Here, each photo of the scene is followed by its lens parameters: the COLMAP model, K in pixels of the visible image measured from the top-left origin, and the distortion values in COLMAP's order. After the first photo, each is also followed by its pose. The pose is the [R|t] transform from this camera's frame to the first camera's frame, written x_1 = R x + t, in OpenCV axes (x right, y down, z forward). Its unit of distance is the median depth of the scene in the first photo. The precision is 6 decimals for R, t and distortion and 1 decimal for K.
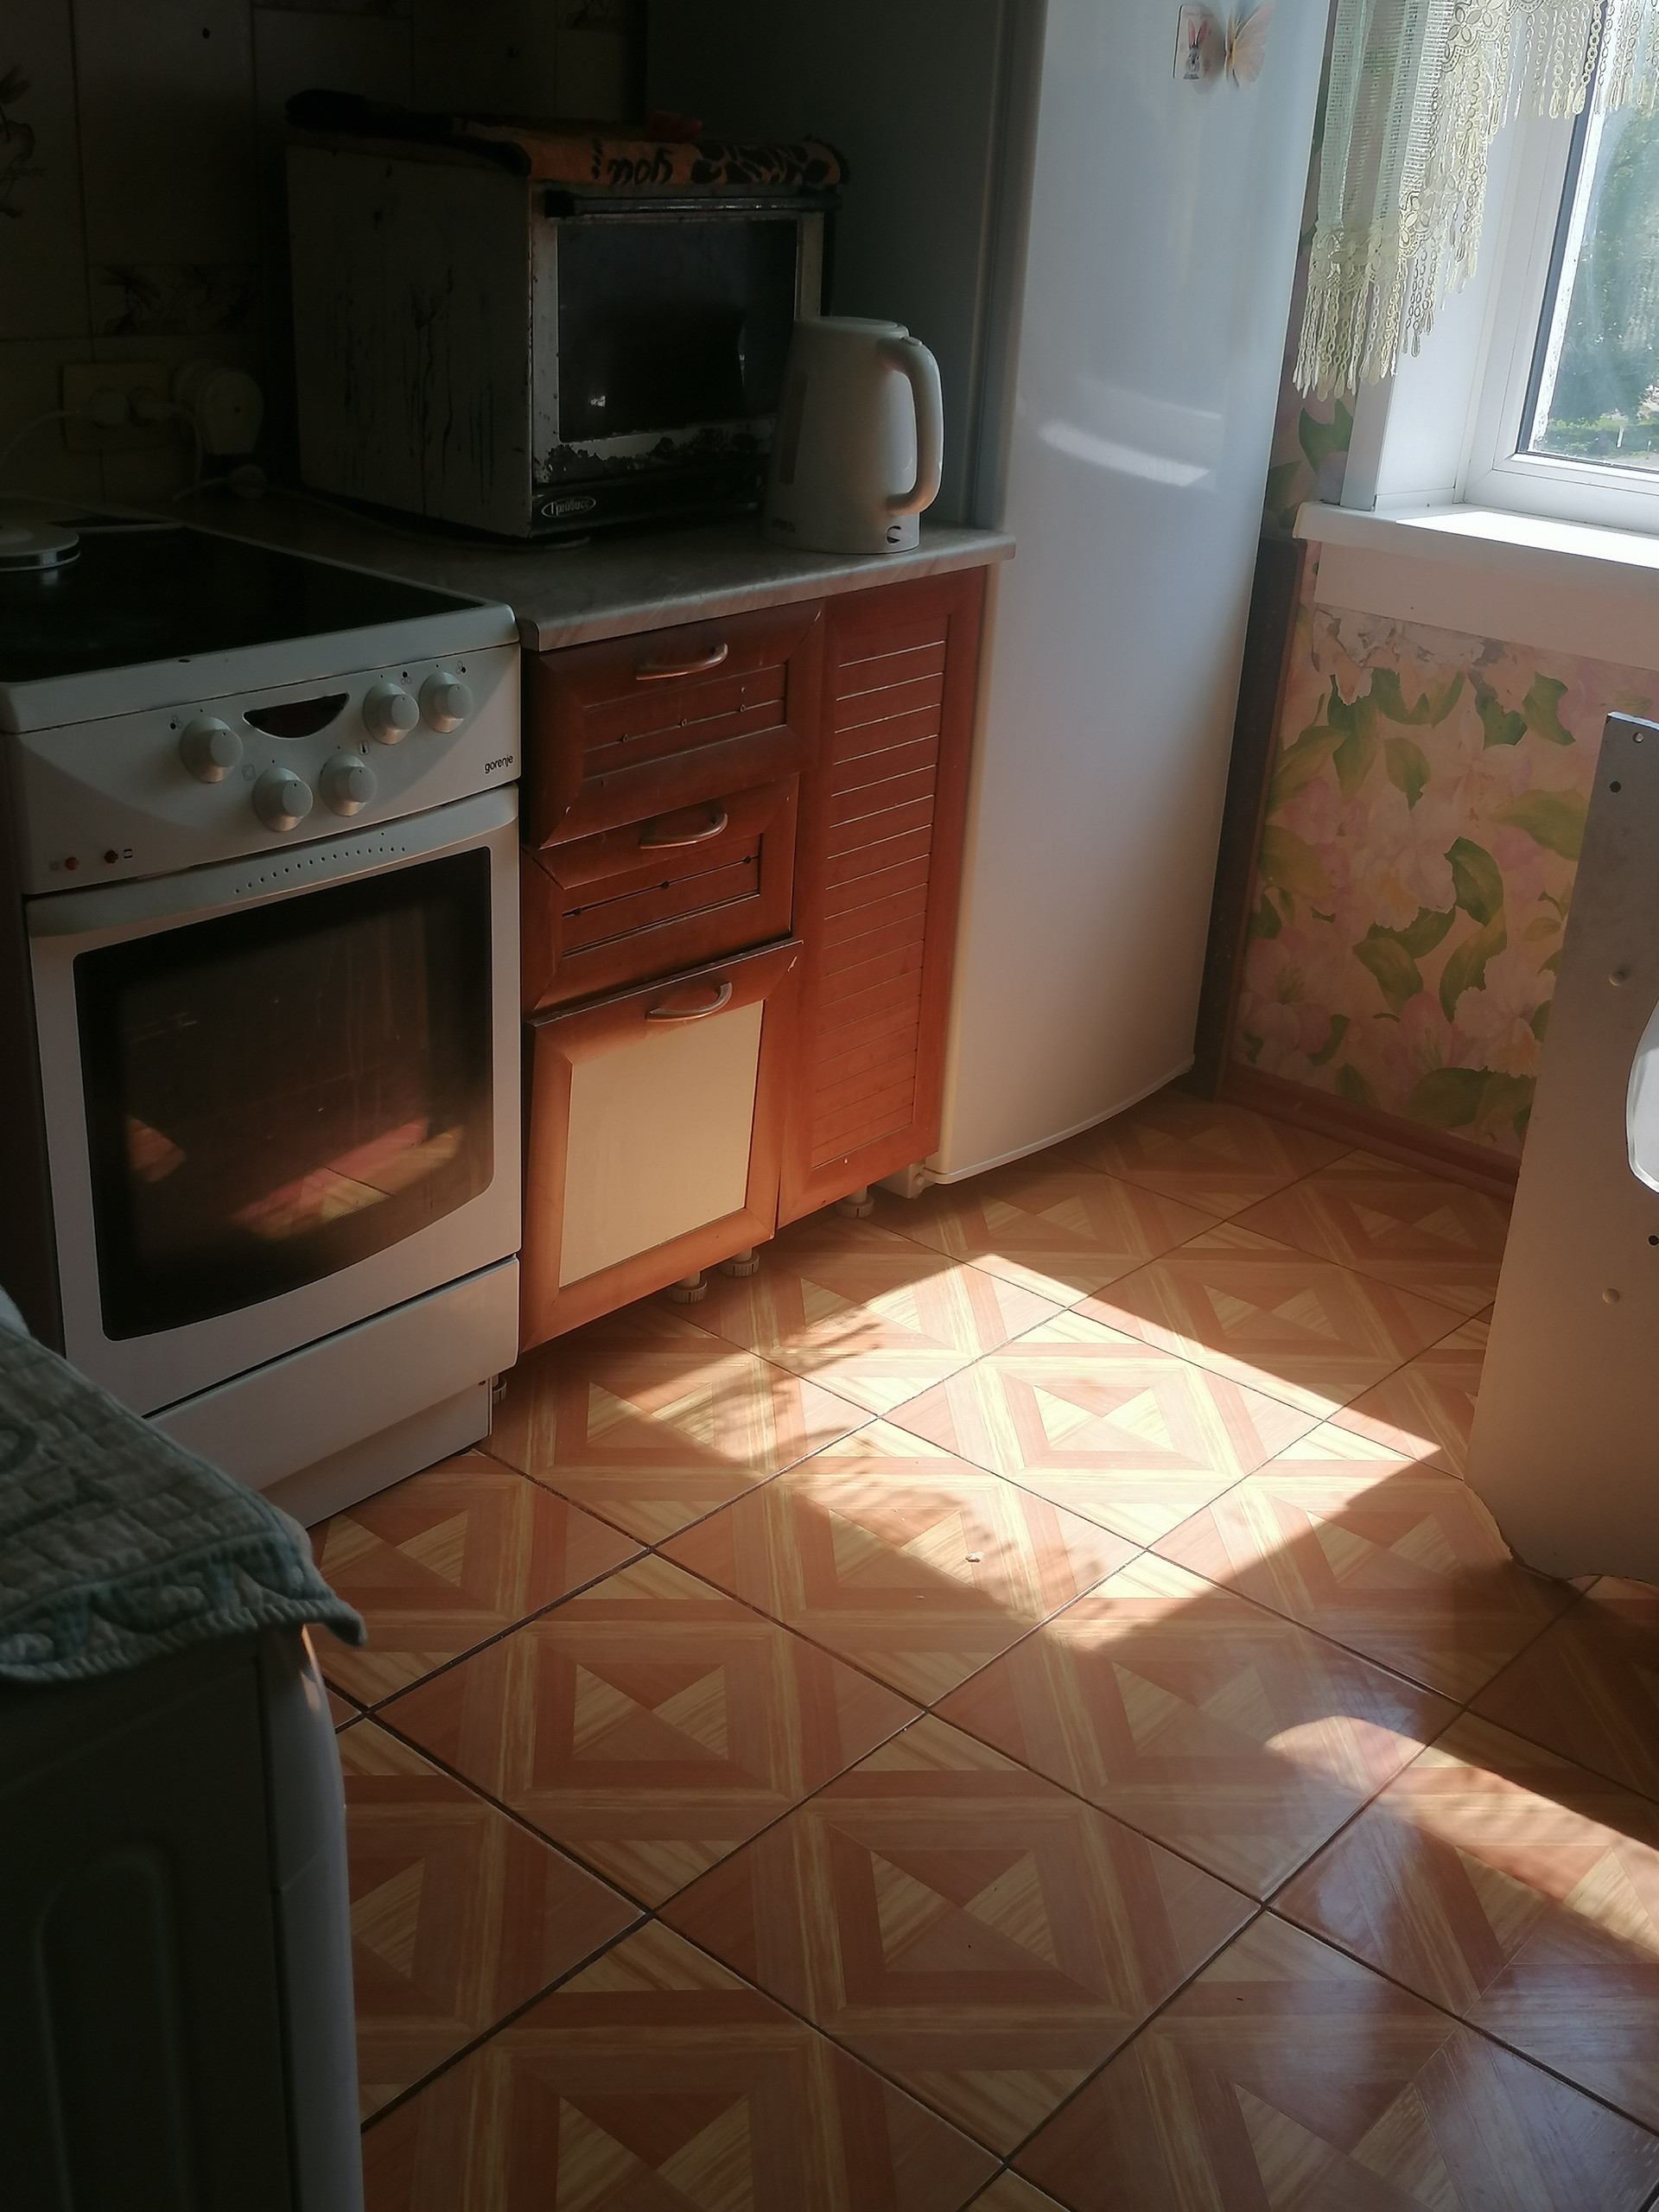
lens RADIAL K [[2361.0, 0, 825.1], [0, 2361.0, 1112.1], [0, 0, 1]] dist [0.058424, 0.000000]
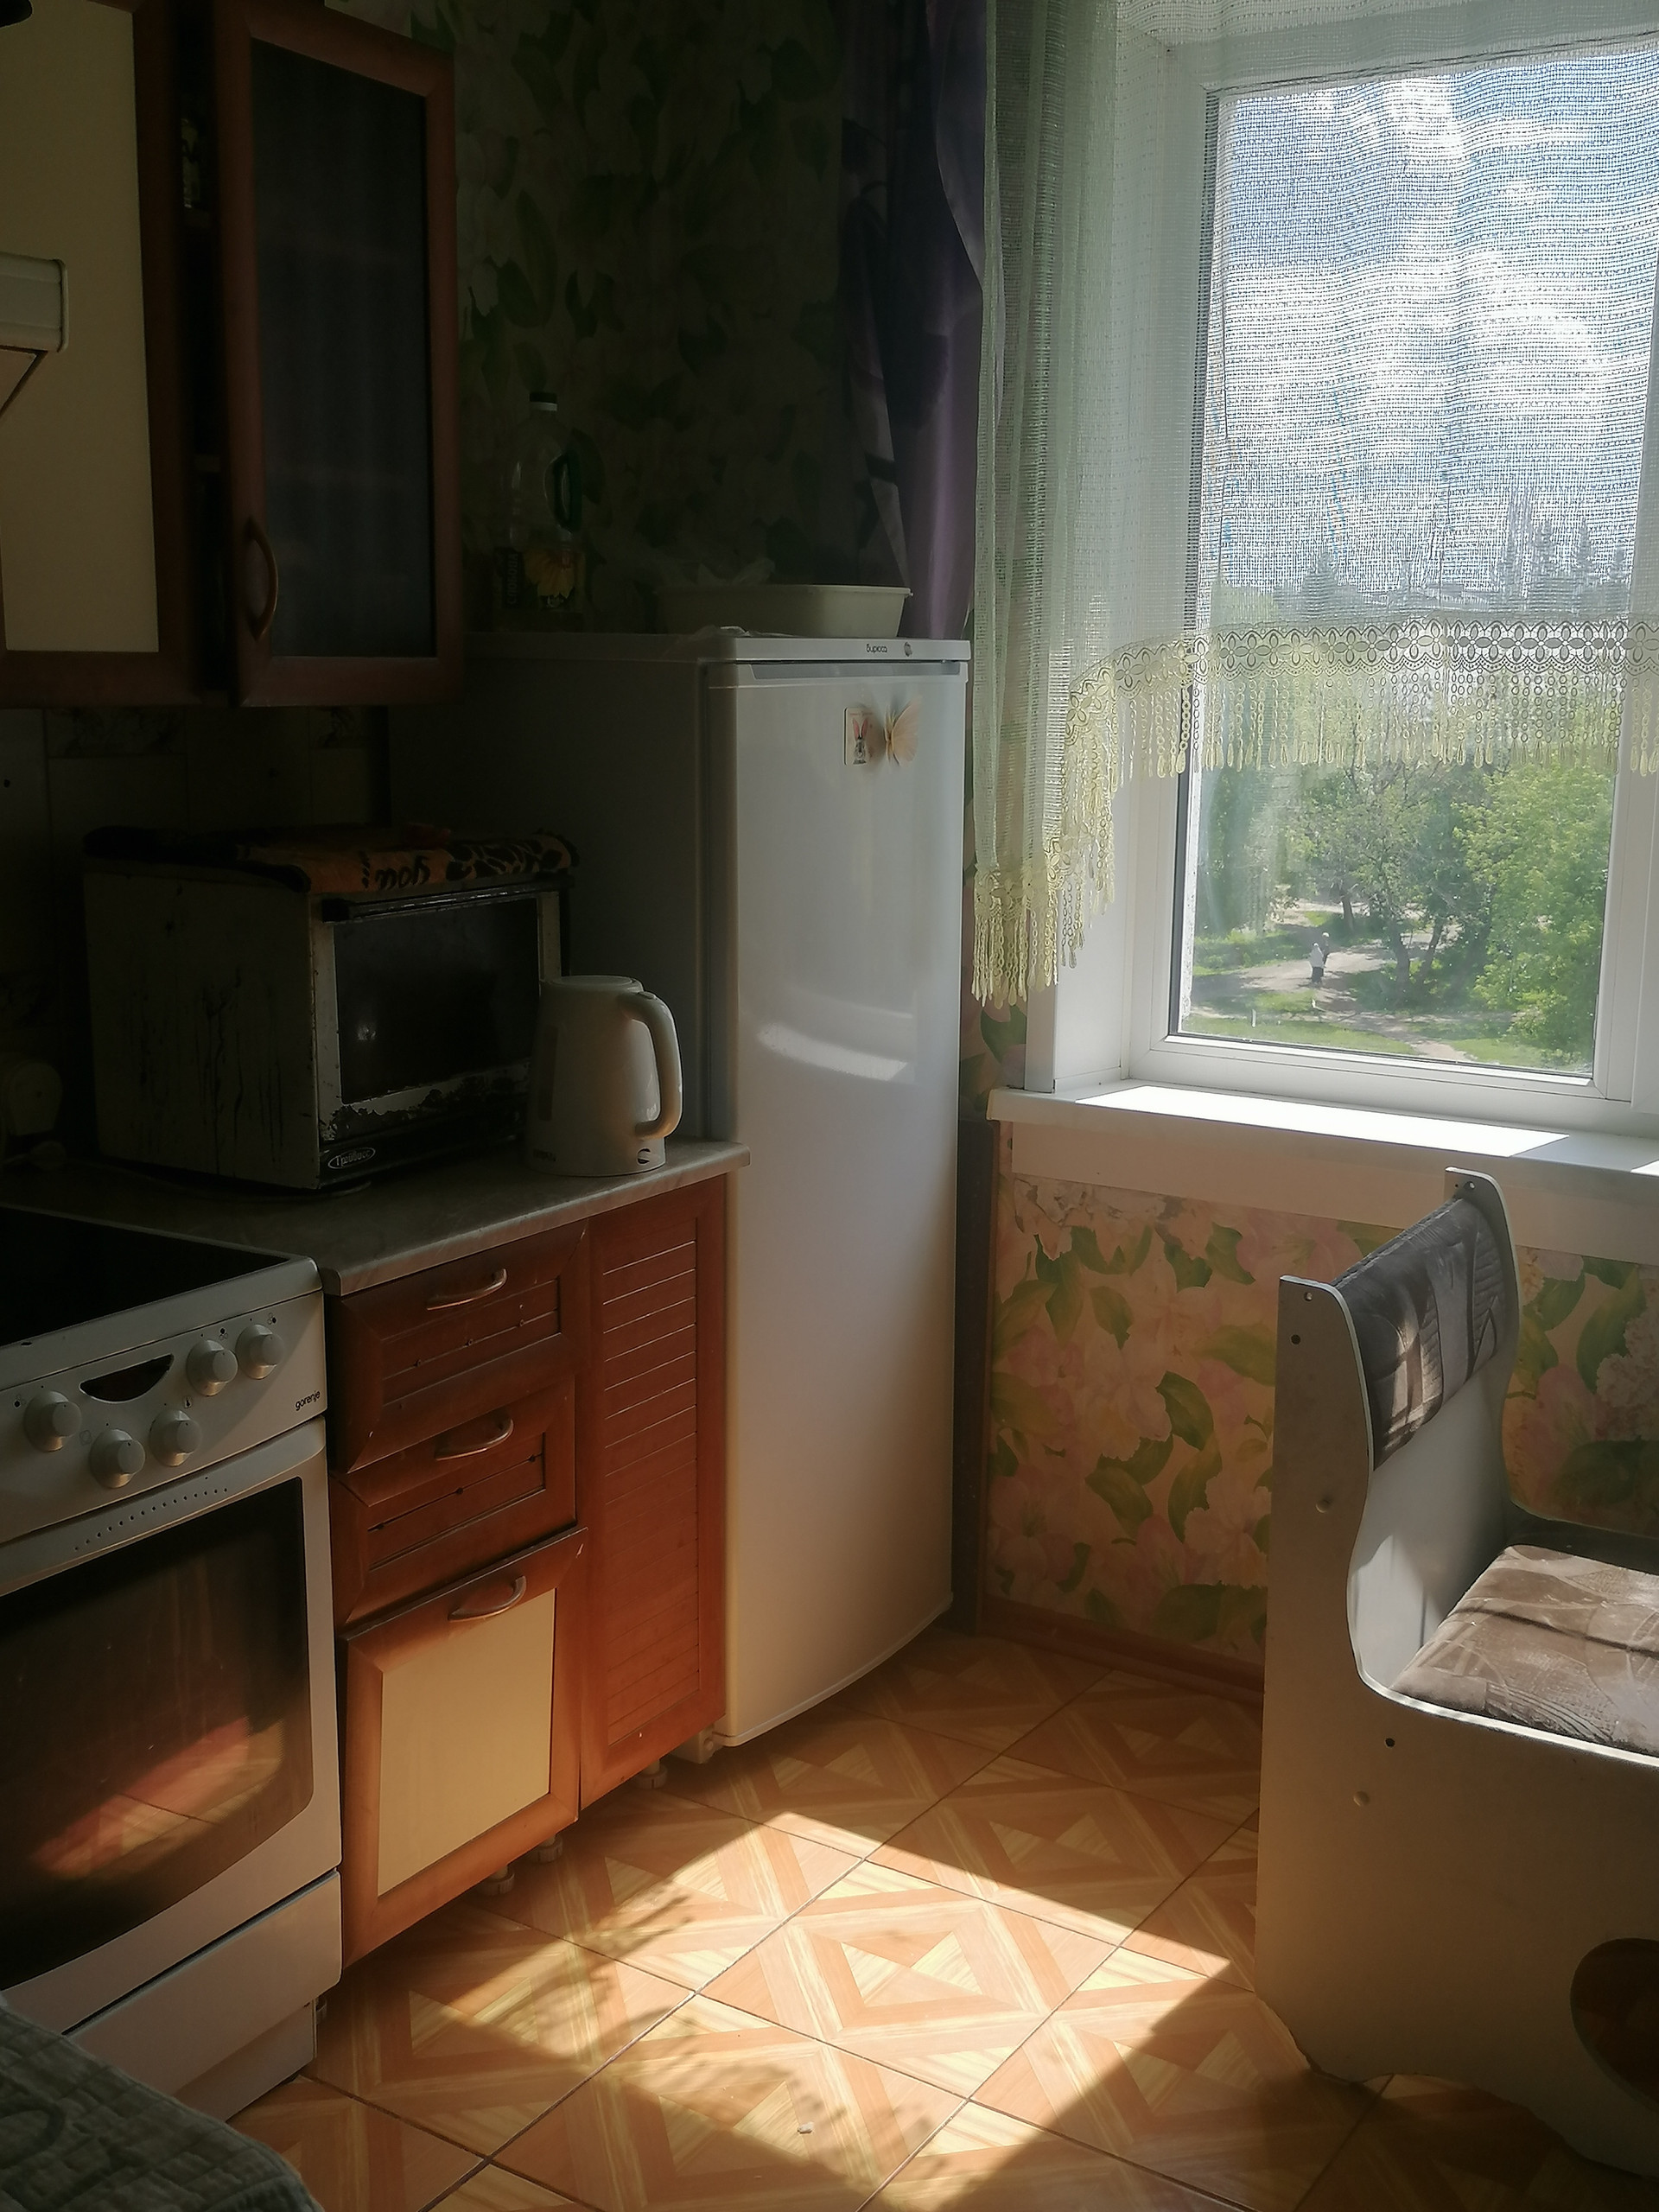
lens RADIAL K [[2361.0, 0, 790.8], [0, 2361.0, 1105.0], [0, 0, 1]] dist [0.058424, 0.000000]
pose [[0.990850, -0.073178, 0.113412, -0.026351], [0.096482, 0.971613, -0.216009, -0.018738], [-0.094385, 0.224975, 0.969782, -0.095219]]
